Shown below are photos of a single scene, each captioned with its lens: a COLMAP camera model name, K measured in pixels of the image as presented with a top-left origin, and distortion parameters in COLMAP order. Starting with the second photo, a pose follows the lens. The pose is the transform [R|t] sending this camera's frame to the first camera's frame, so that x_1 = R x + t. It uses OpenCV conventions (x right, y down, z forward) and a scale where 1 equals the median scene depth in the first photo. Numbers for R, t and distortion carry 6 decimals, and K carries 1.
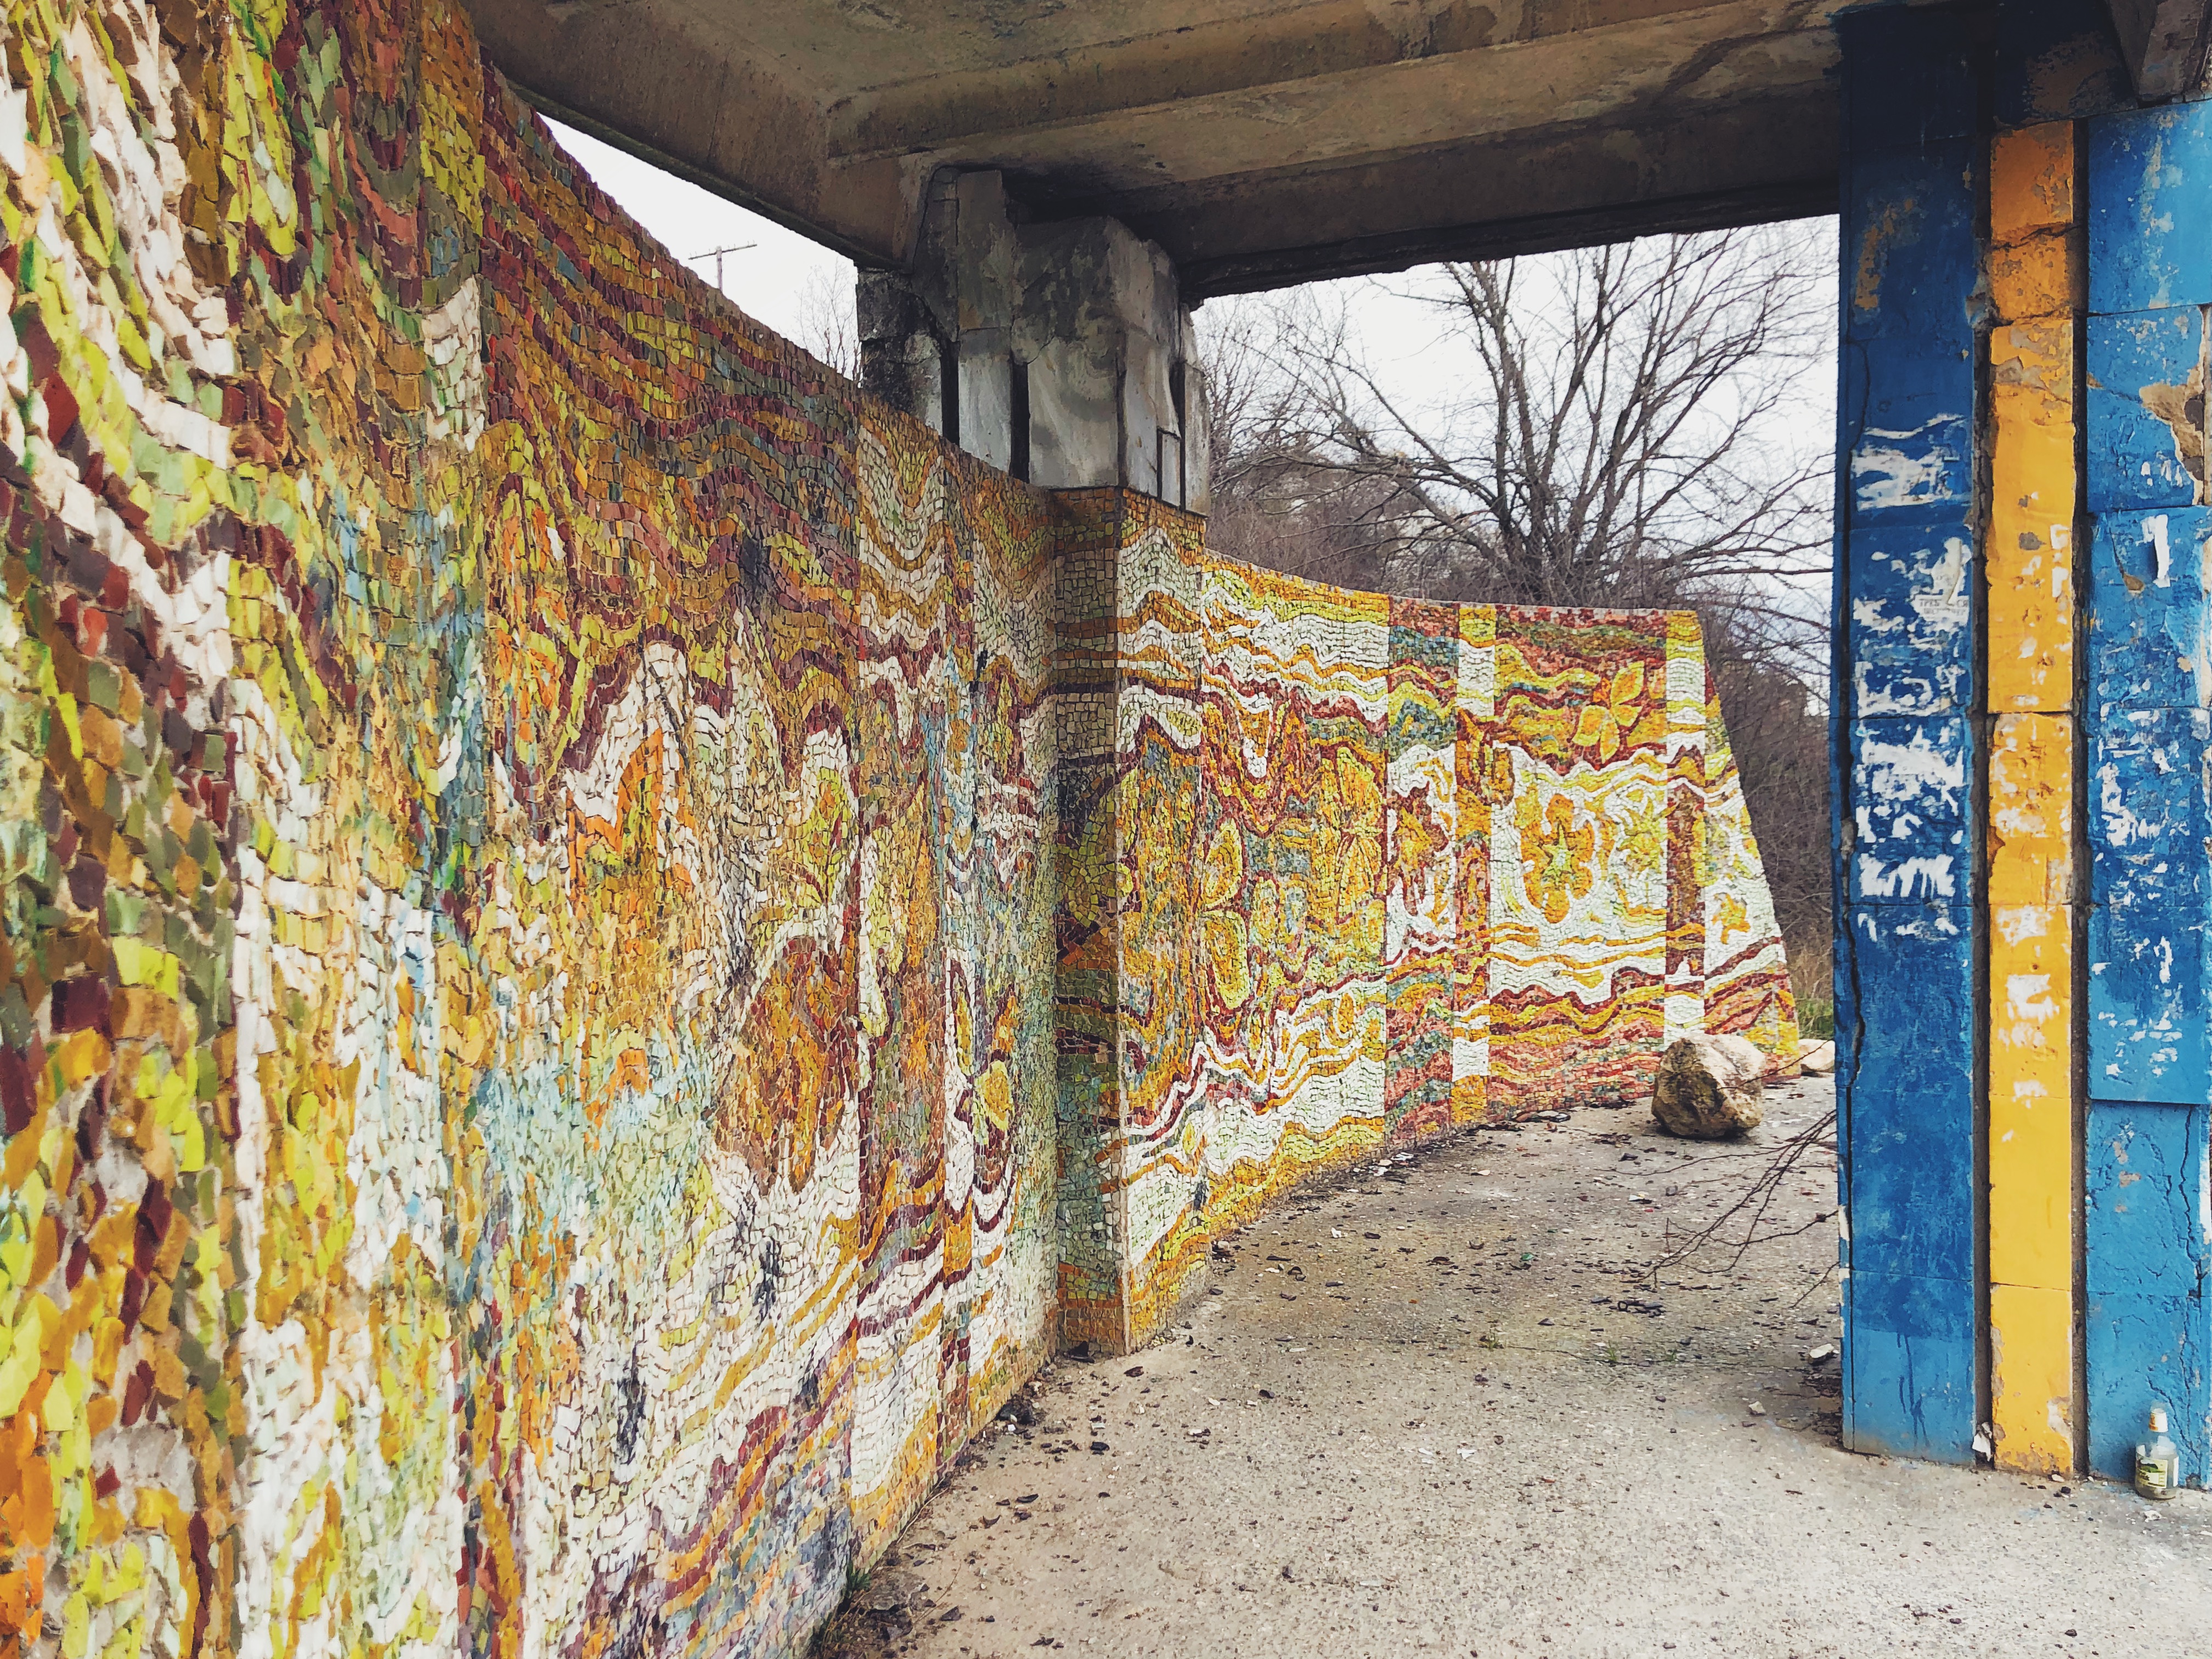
lens RADIAL K [[1904.7, 0, 1151.0], [0, 1904.7, 835.5], [0, 0, 1]] dist [0.153317, -0.276996]
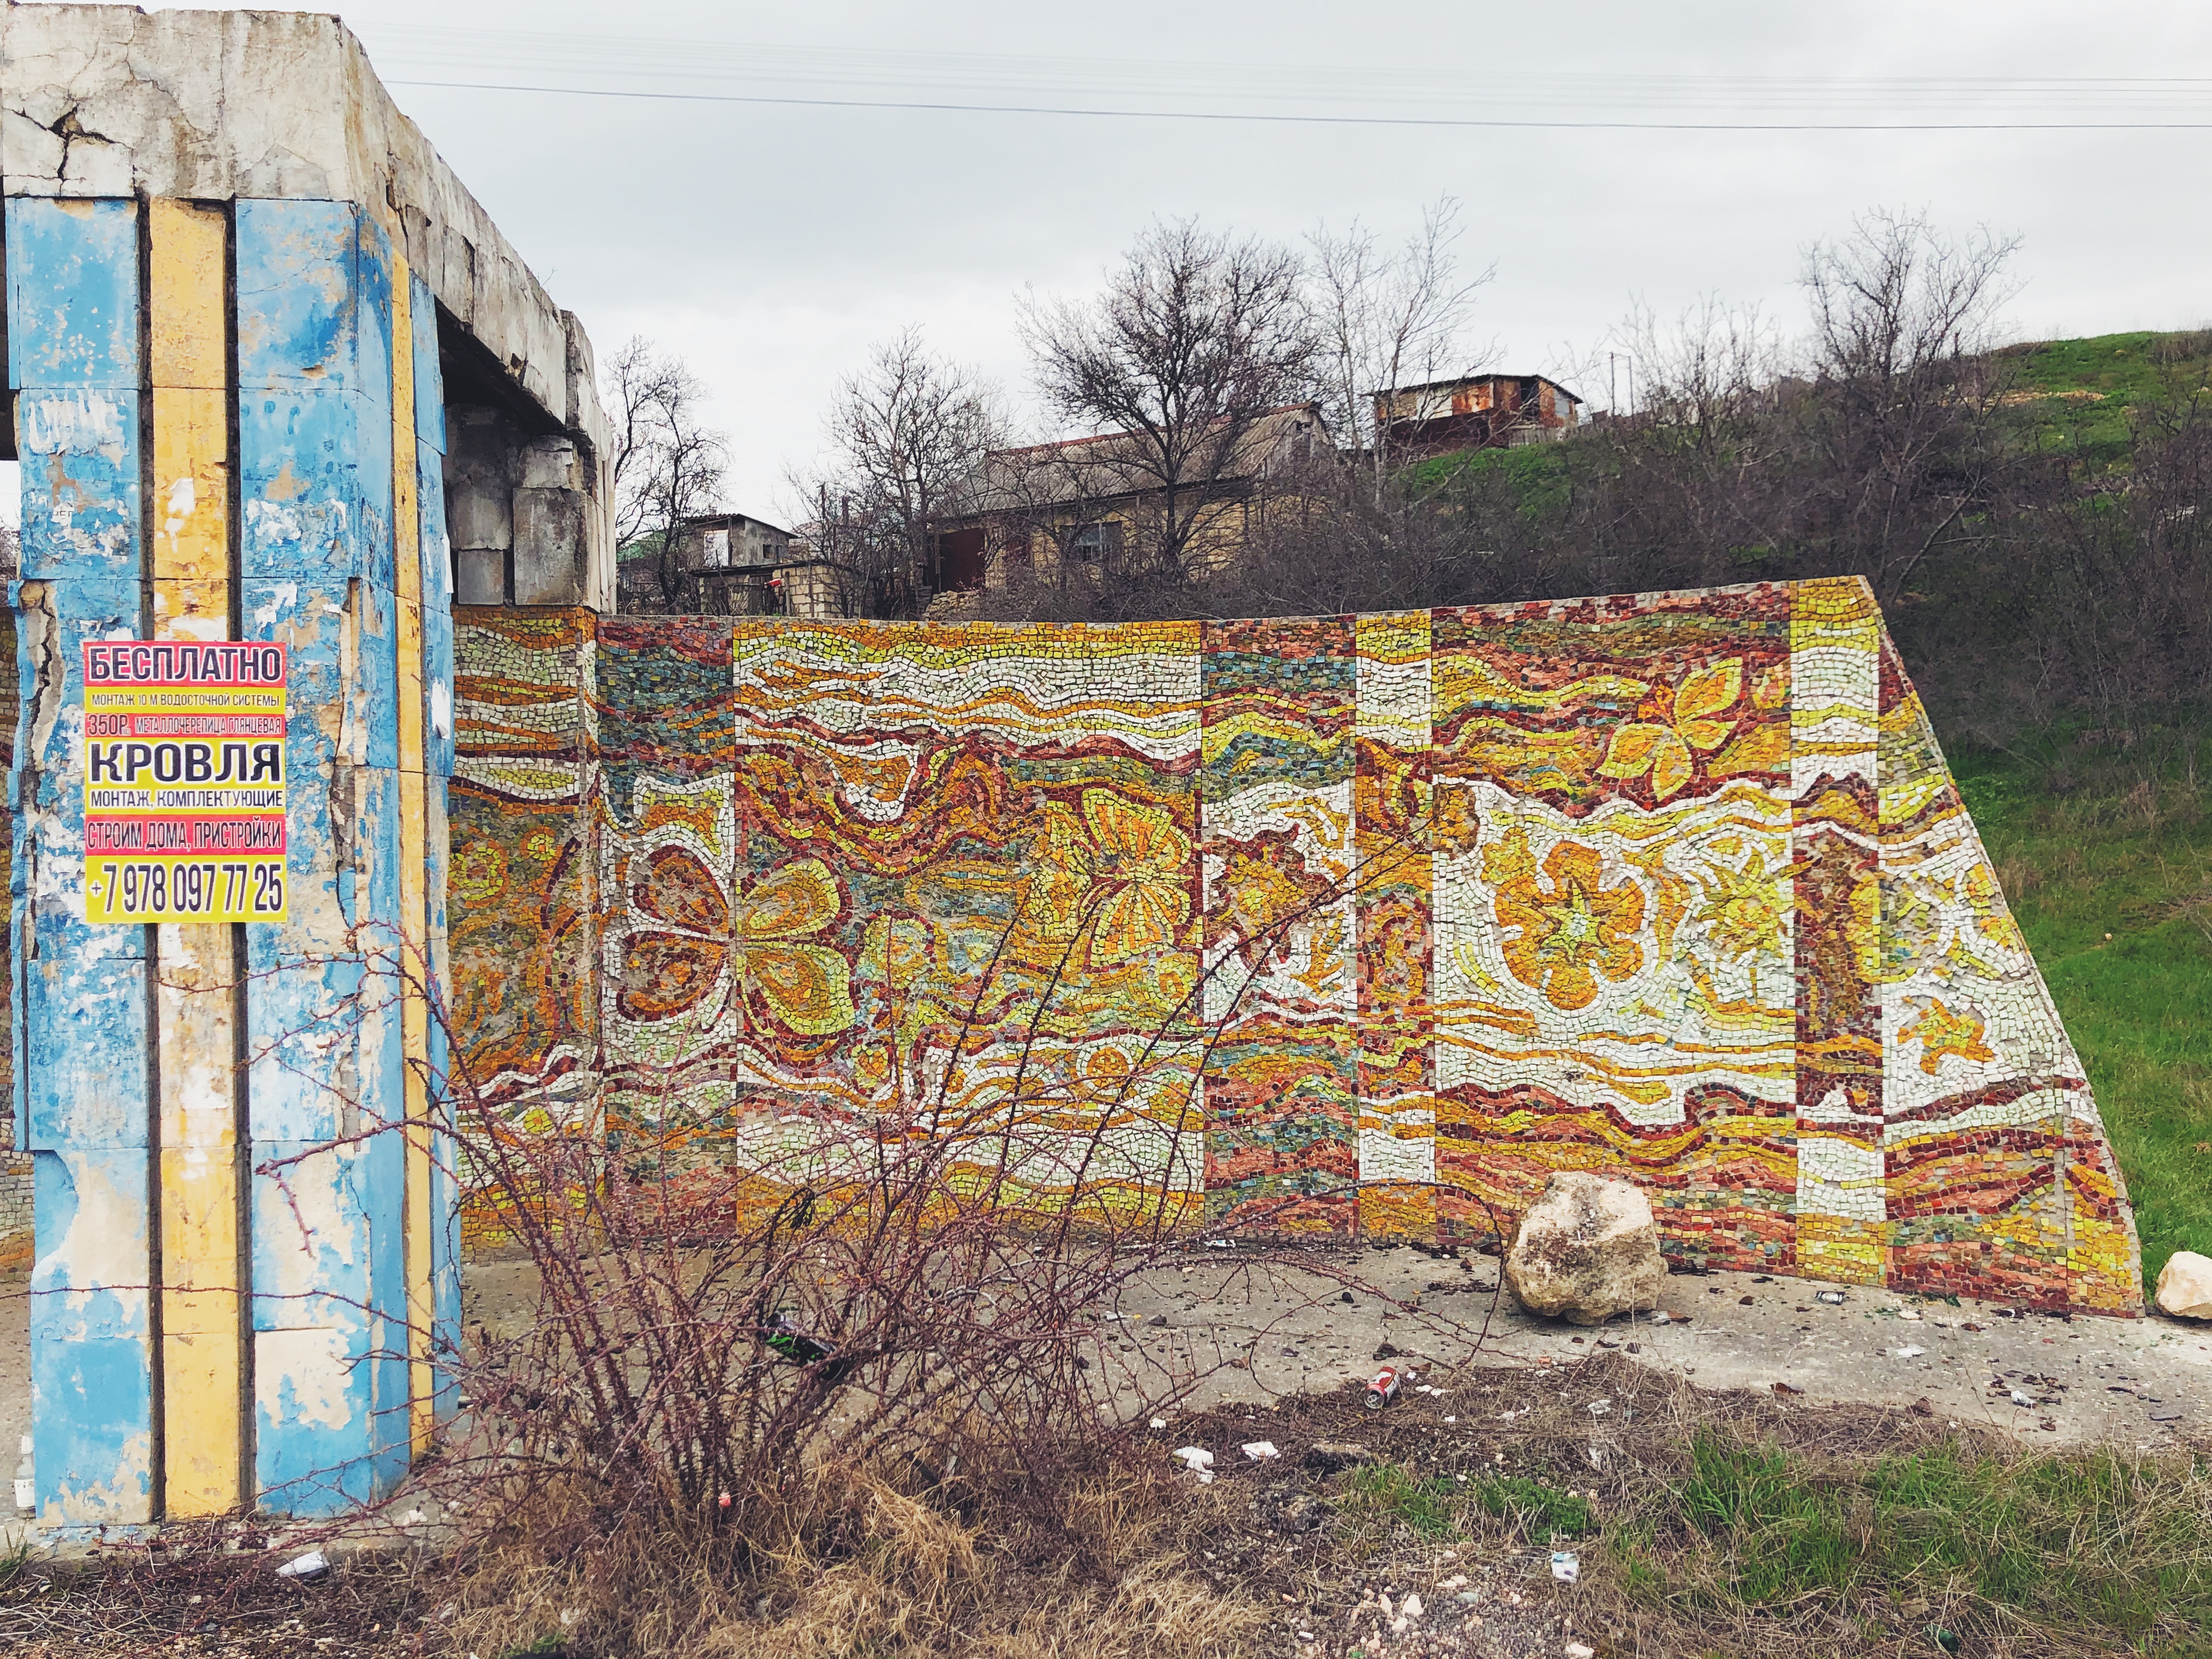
lens RADIAL K [[1818.8, 0, 1100.4], [0, 1818.8, 825.2], [0, 0, 1]] dist [0.138758, -0.479454]
pose [[0.465377, 0.012912, -0.885019, 0.867086], [-0.023004, 0.999732, 0.002489, -0.028765], [0.884814, 0.019201, 0.465549, 0.551676]]
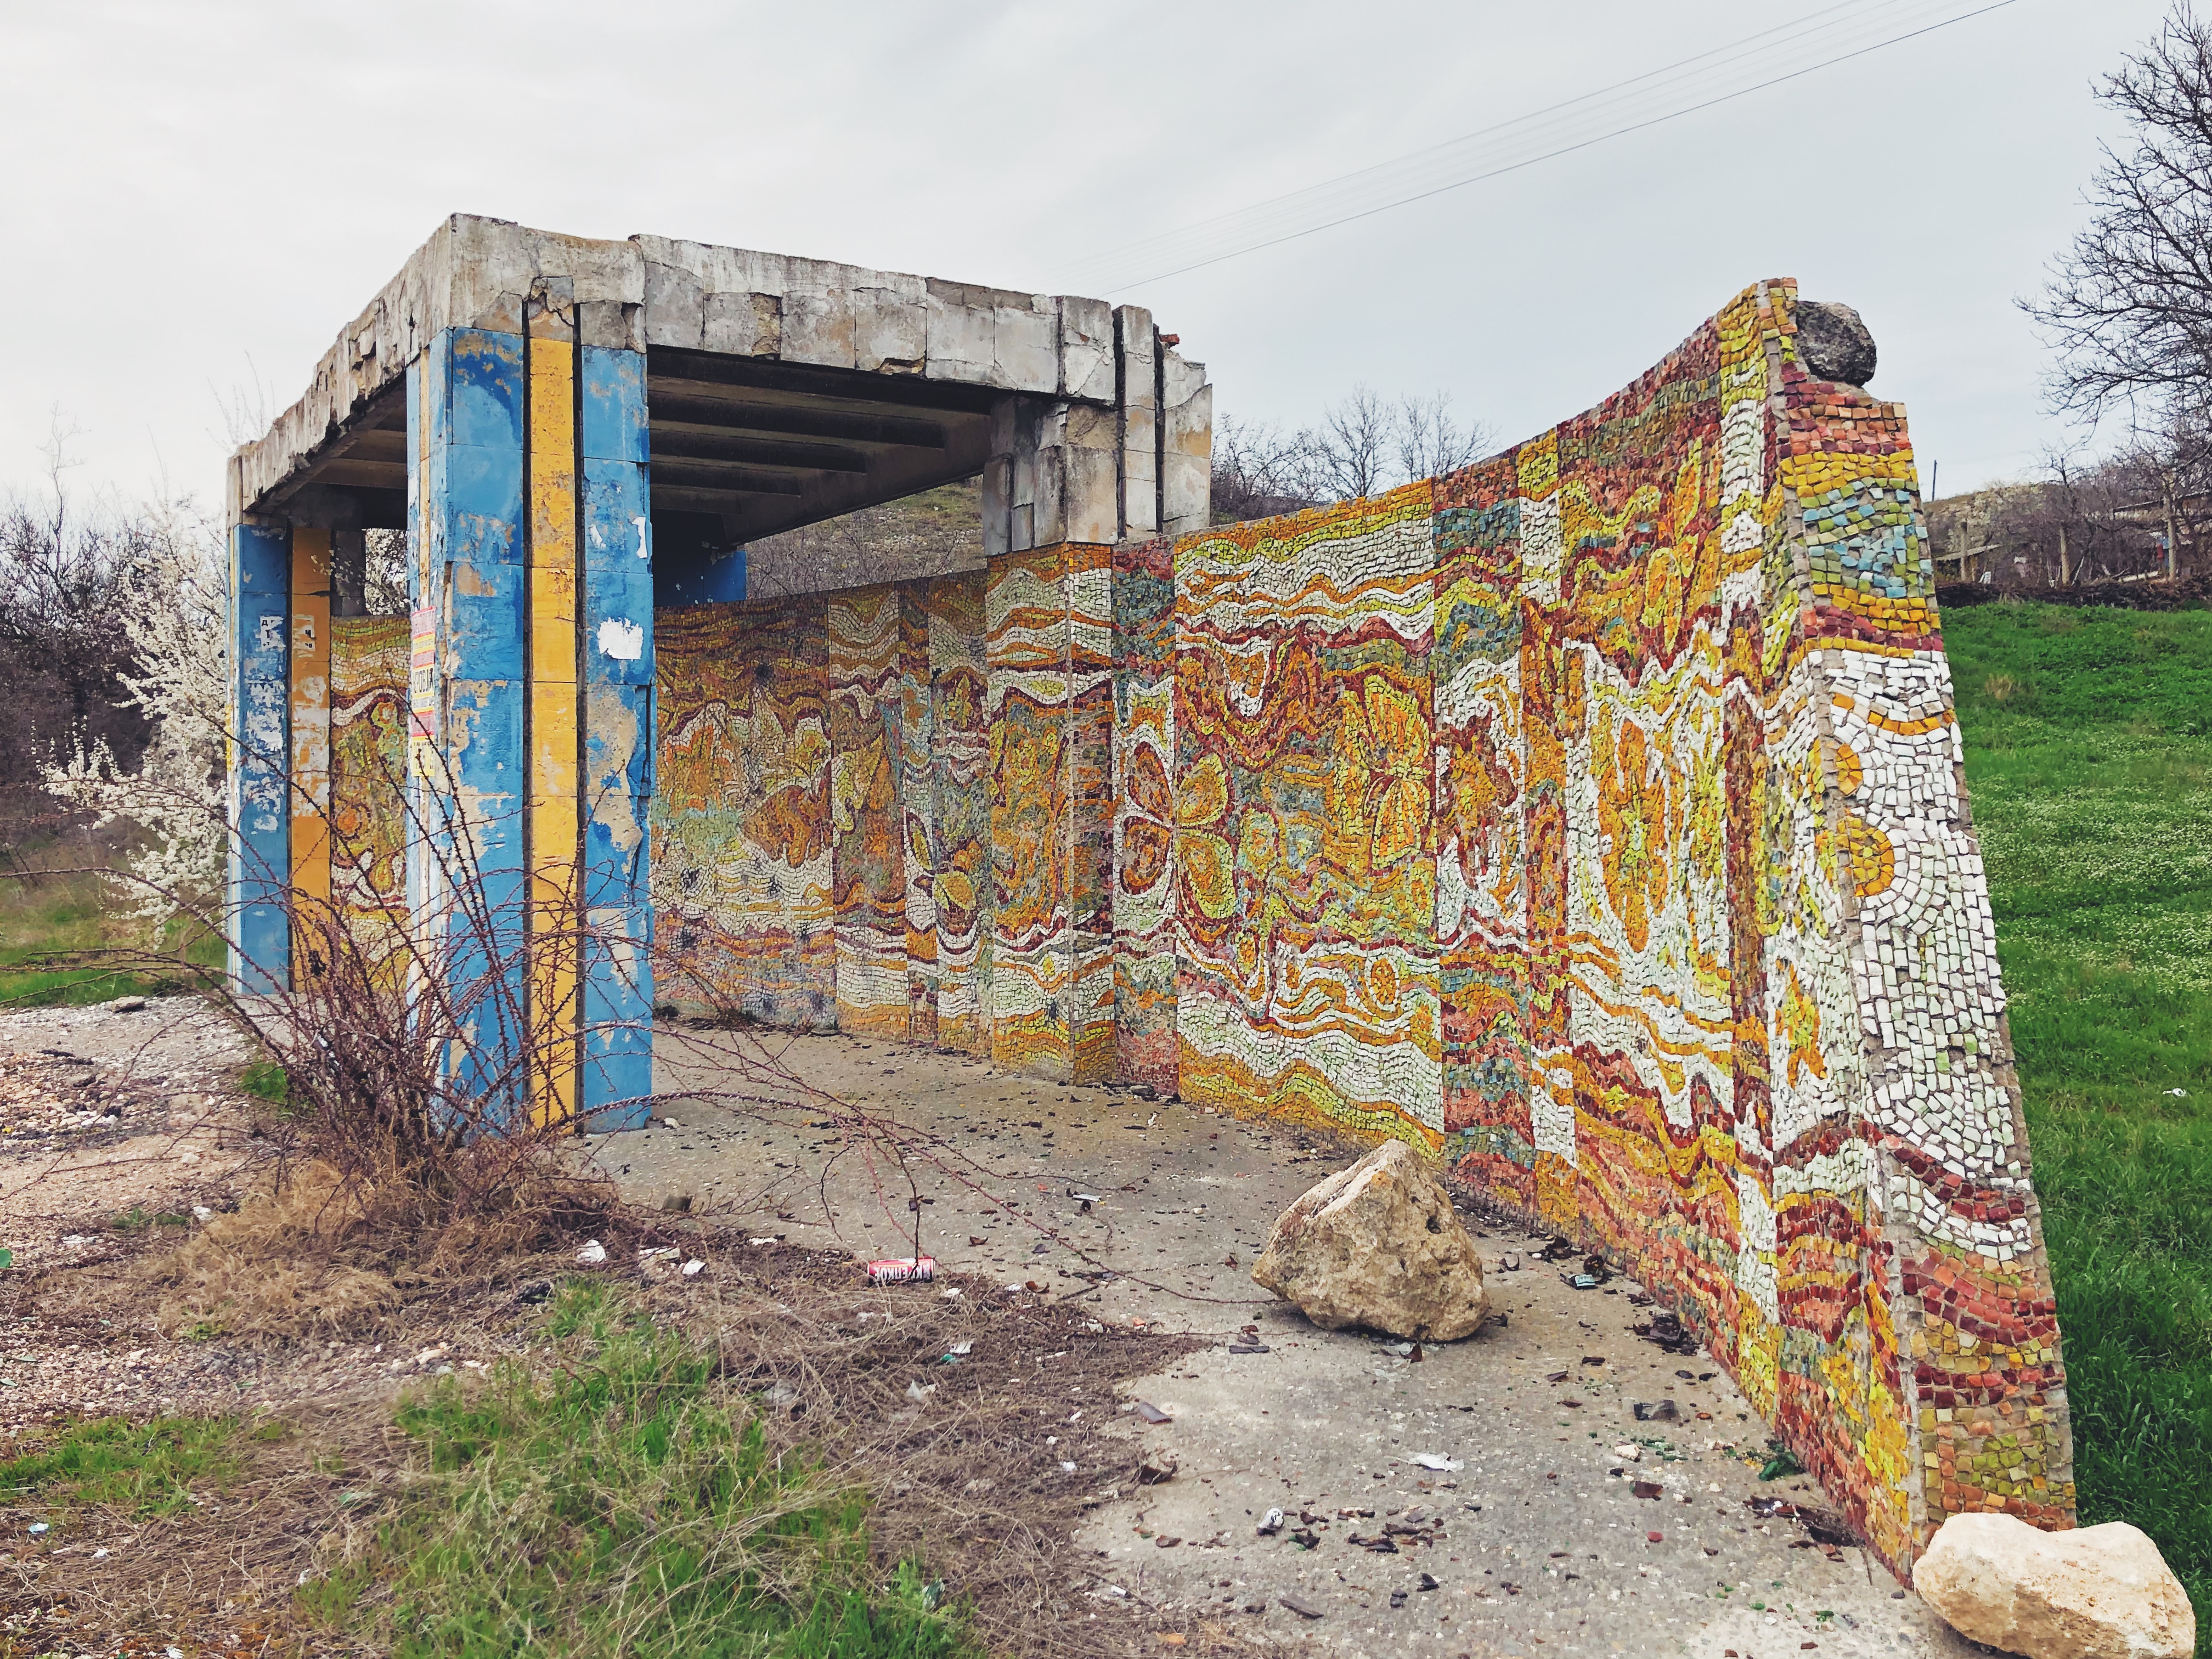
lens RADIAL K [[1863.0, 0, 1062.9], [0, 1863.0, 788.2], [0, 0, 1]] dist [0.210660, -0.751597]
pose [[-0.598123, 0.019321, -0.801171, 0.838922], [-0.011610, 0.999396, 0.032769, -0.019993], [0.801320, 0.028902, -0.597537, 1.339275]]
